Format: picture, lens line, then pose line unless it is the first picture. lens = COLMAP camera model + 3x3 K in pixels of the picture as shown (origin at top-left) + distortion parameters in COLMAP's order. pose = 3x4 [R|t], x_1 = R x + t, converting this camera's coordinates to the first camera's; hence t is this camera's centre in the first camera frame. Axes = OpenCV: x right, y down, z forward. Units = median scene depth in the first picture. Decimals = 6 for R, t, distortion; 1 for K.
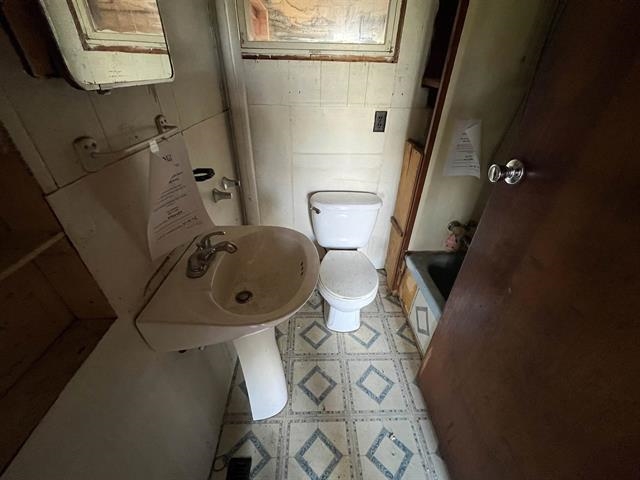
lens RADIAL K [[260.6, 0, 316.6], [0, 260.6, 238.5], [0, 0, 1]] dist [0.006308, 0.000133]
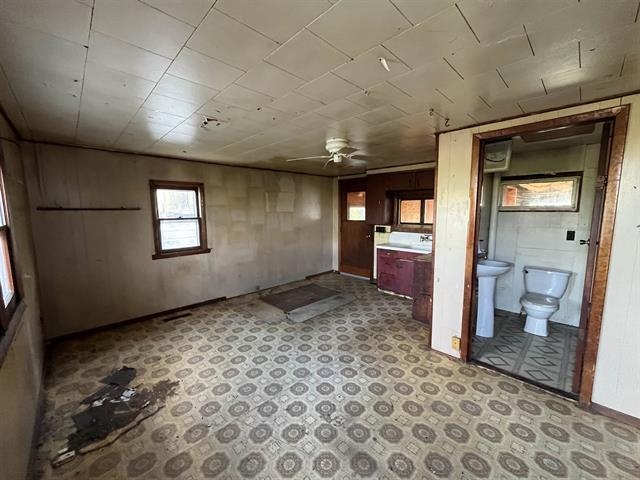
lens RADIAL K [[260.6, 0, 322.2], [0, 260.6, 239.0], [0, 0, 1]] dist [0.006308, 0.000133]
pose [[0.673033, 0.063634, -0.736870, 0.446748], [-0.389693, 0.877293, -0.280172, 0.927257], [0.628623, 0.475717, 0.615245, -1.506558]]
